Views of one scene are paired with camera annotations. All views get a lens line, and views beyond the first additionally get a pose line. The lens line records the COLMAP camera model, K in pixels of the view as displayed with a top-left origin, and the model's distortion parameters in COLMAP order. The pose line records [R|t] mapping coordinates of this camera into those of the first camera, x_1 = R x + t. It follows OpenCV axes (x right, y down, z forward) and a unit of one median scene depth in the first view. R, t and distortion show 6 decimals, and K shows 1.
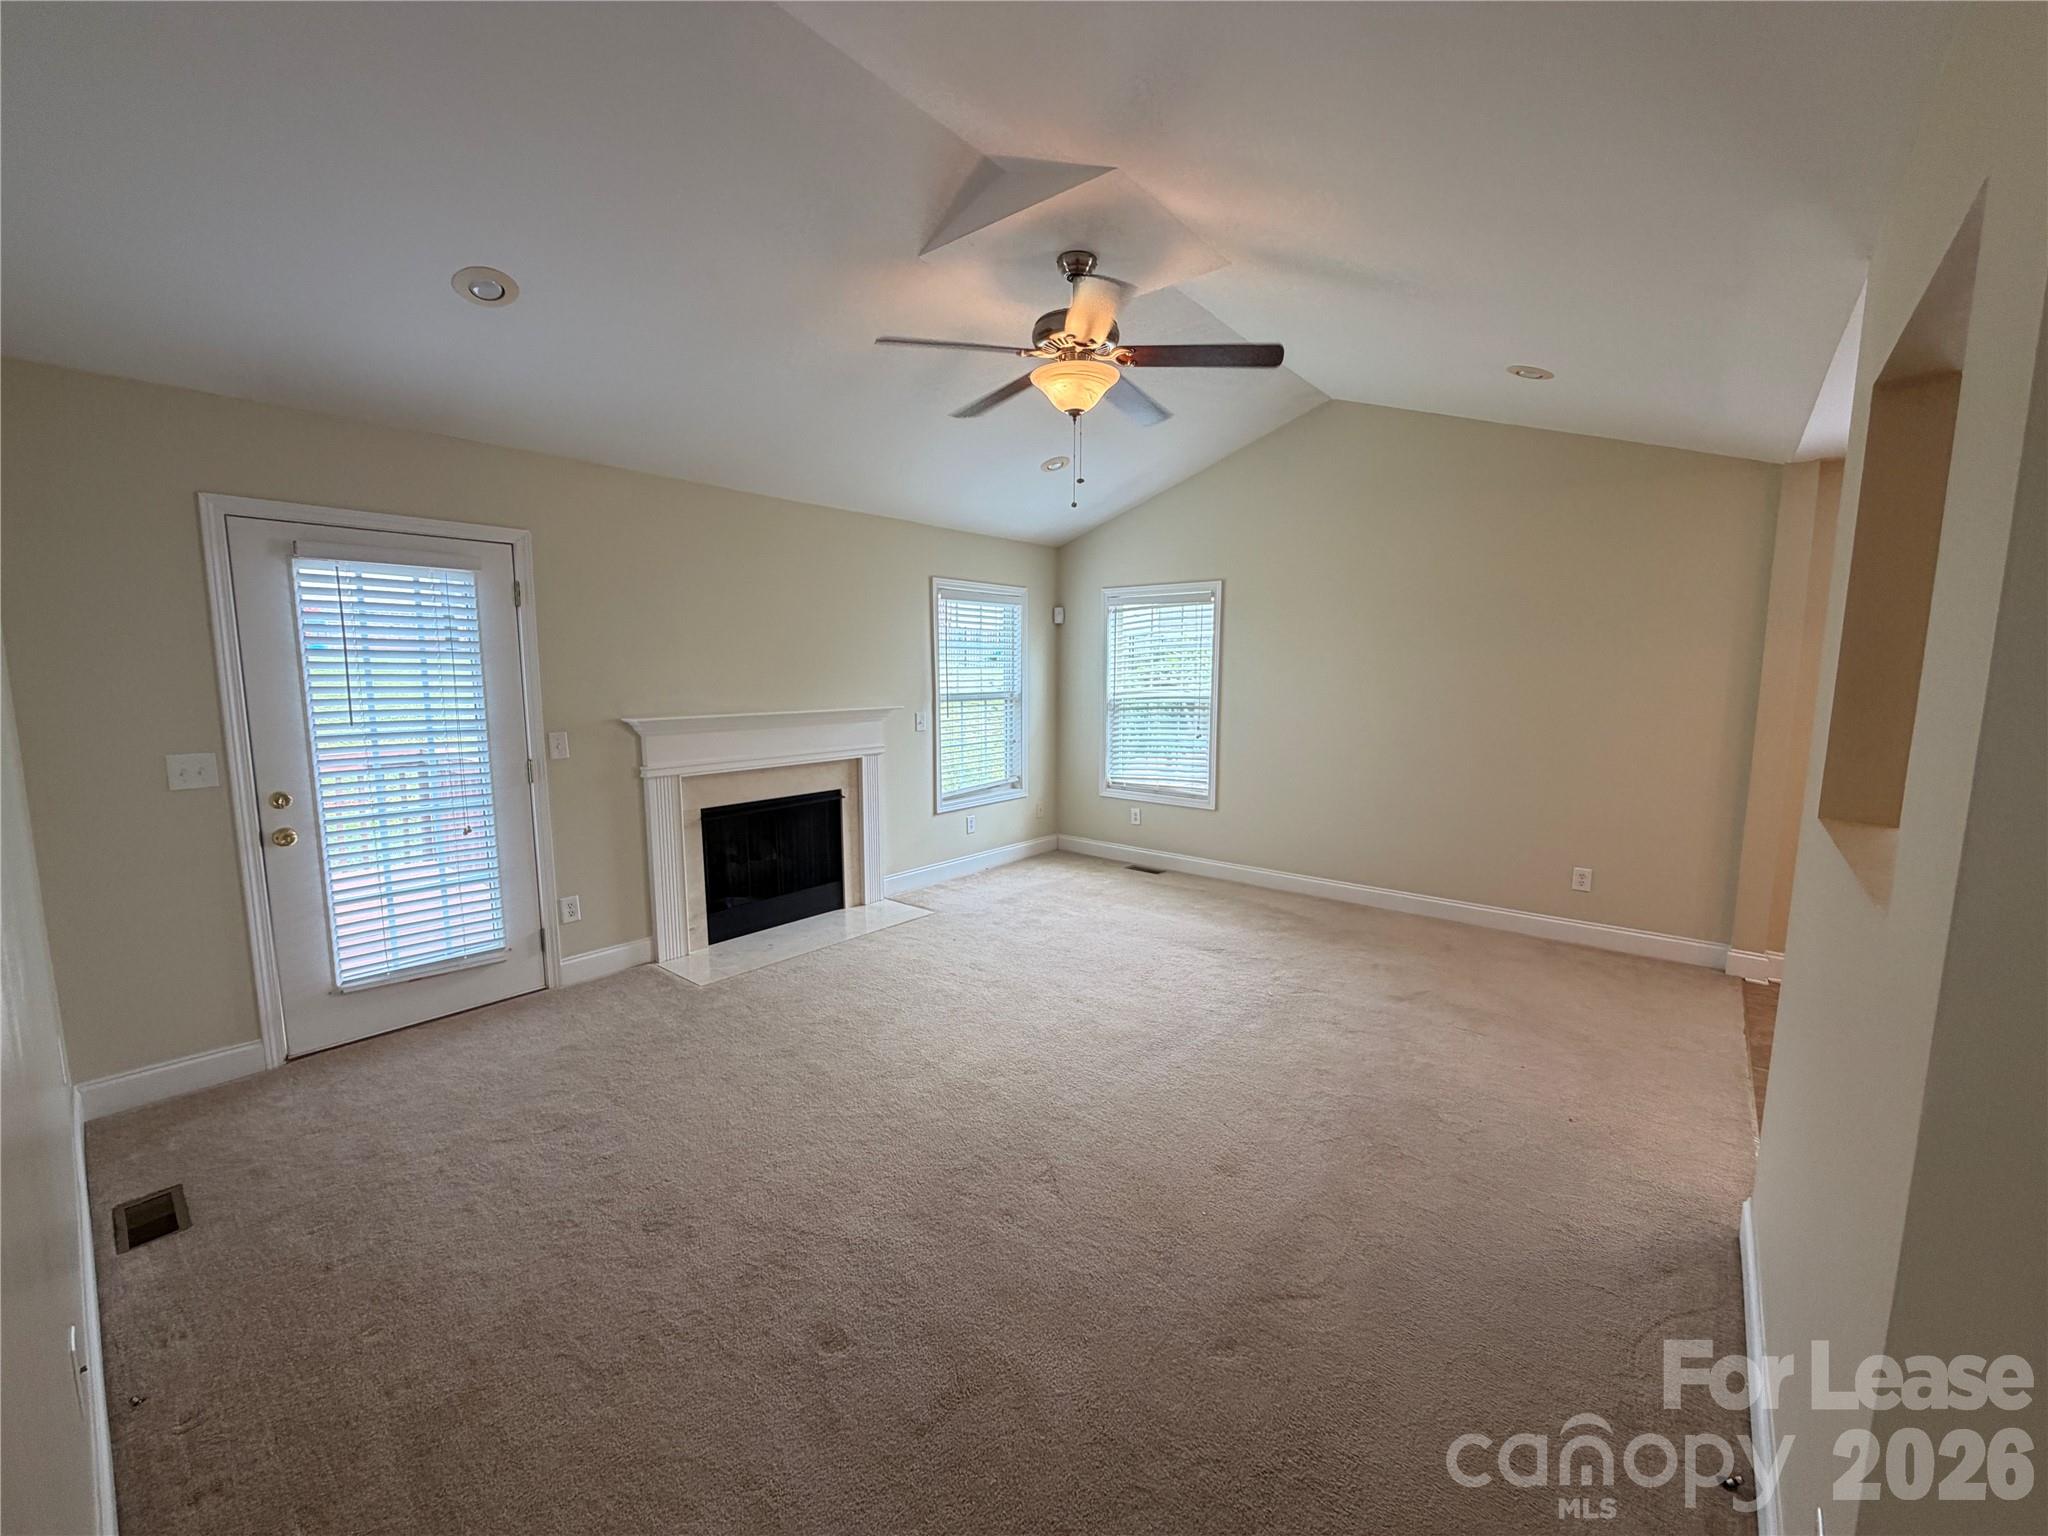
lens RADIAL K [[818.5, 0, 1024.0], [0, 818.5, 768.0], [0, 0, 1]] dist [-0.000895, 0.000196]
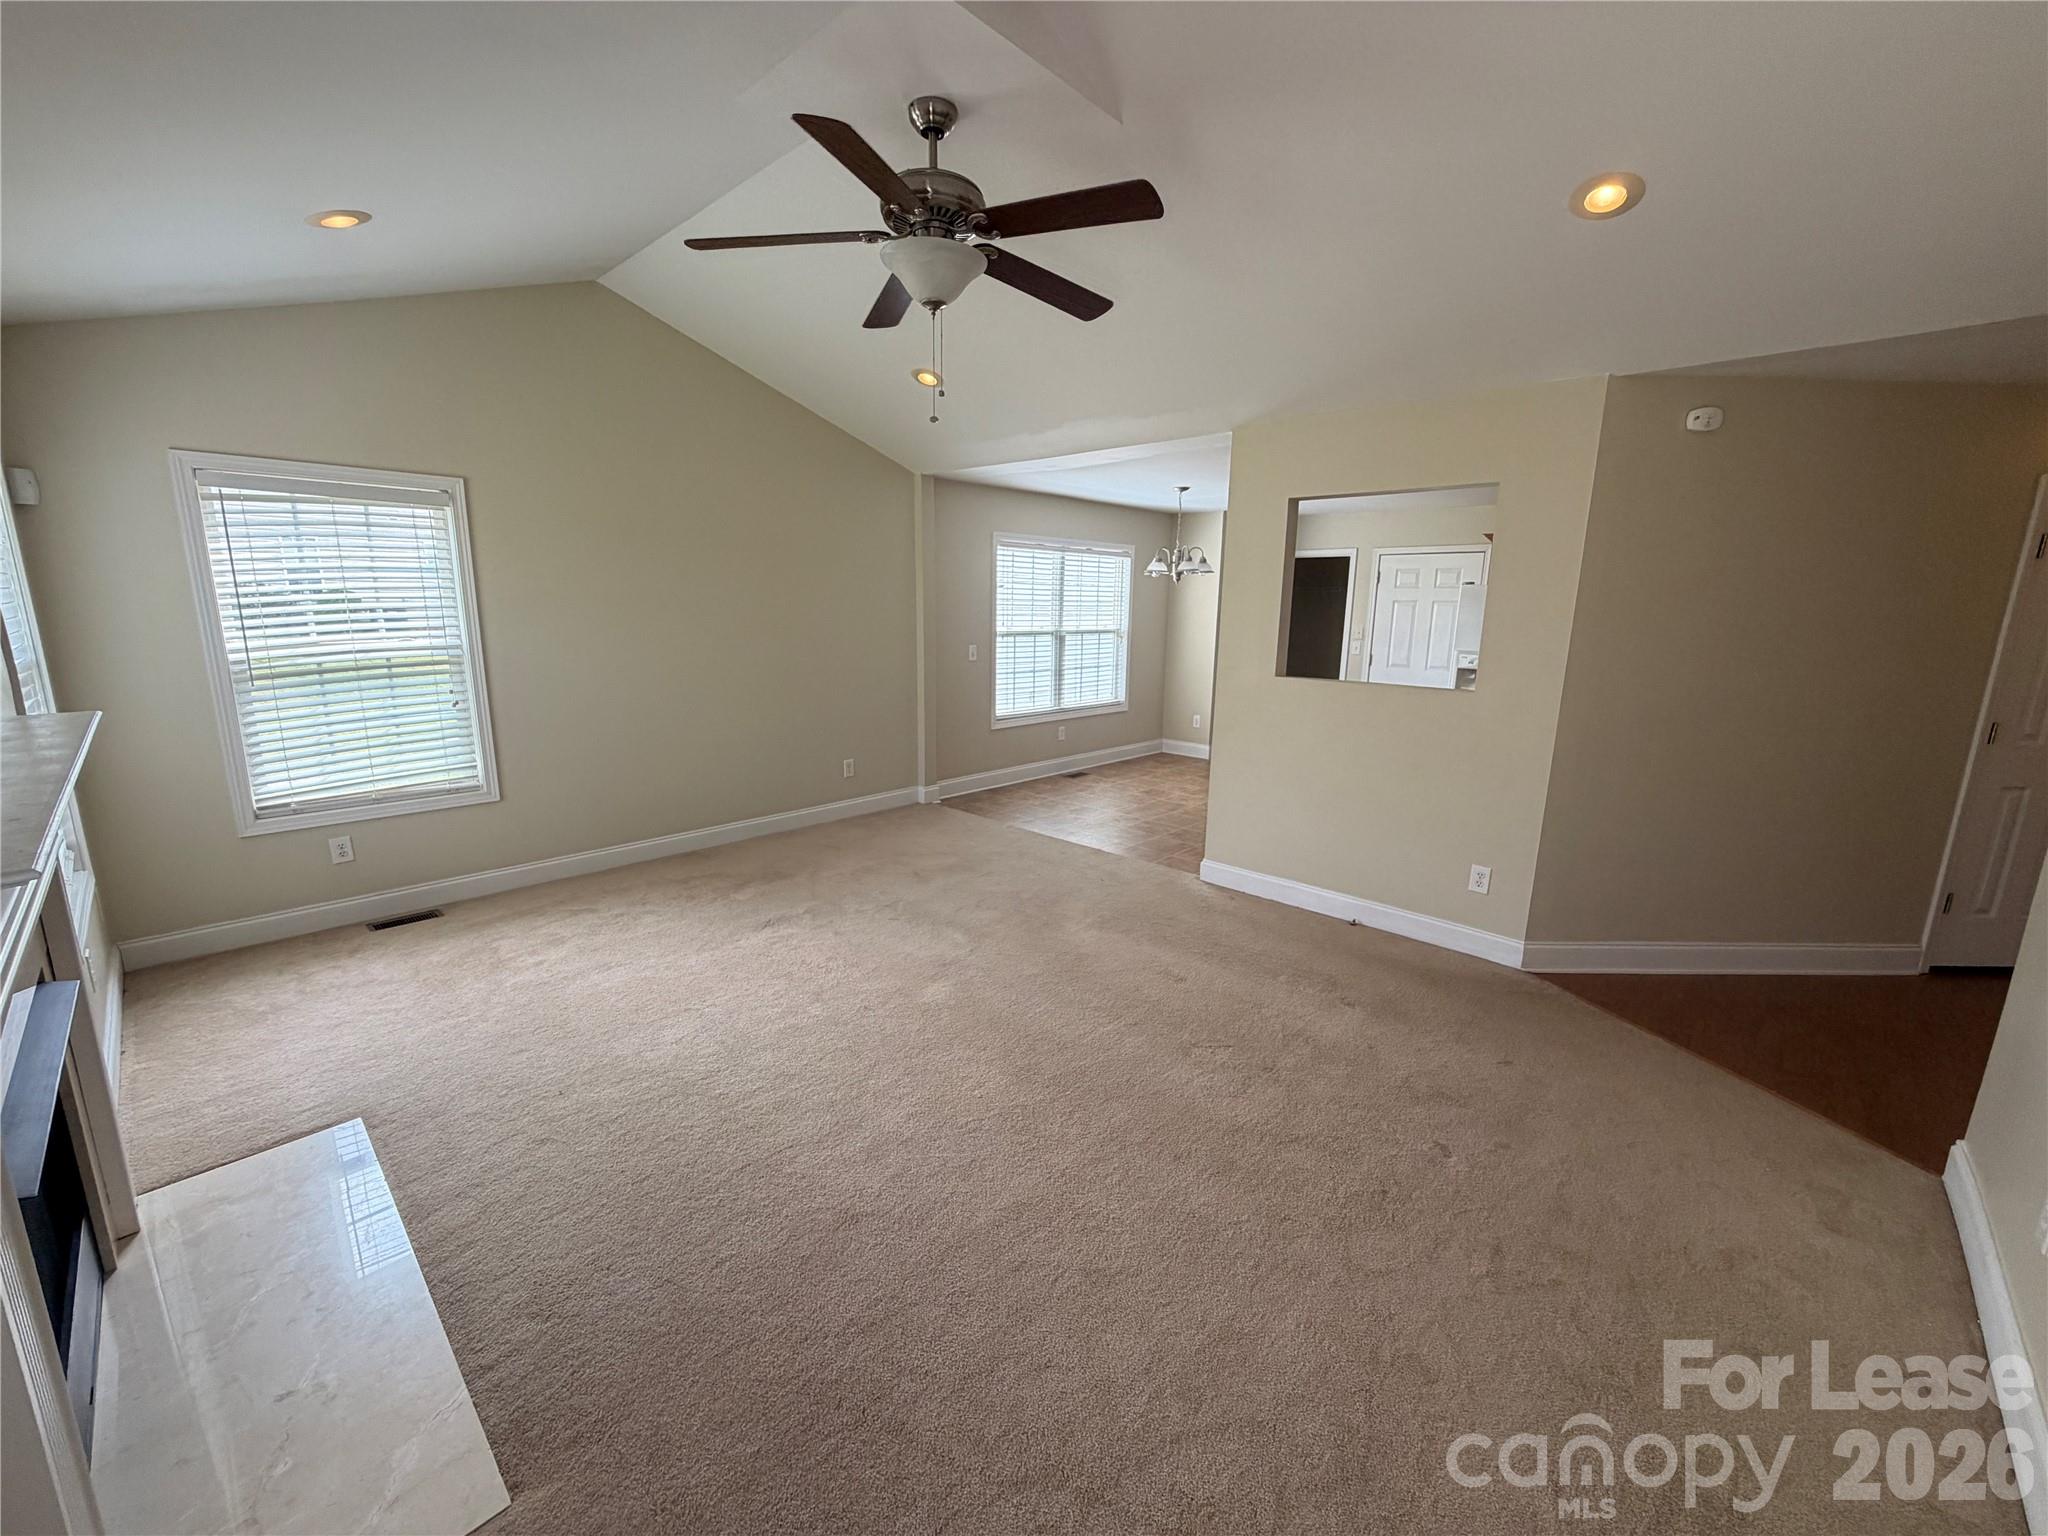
lens RADIAL K [[818.5, 0, 1024.0], [0, 818.5, 768.0], [0, 0, 1]] dist [-0.000895, 0.000196]
pose [[0.067611, -0.202264, 0.976994, -0.463648], [0.110859, 0.974694, 0.194116, -0.069794], [-0.991534, 0.095184, 0.088323, 0.485581]]
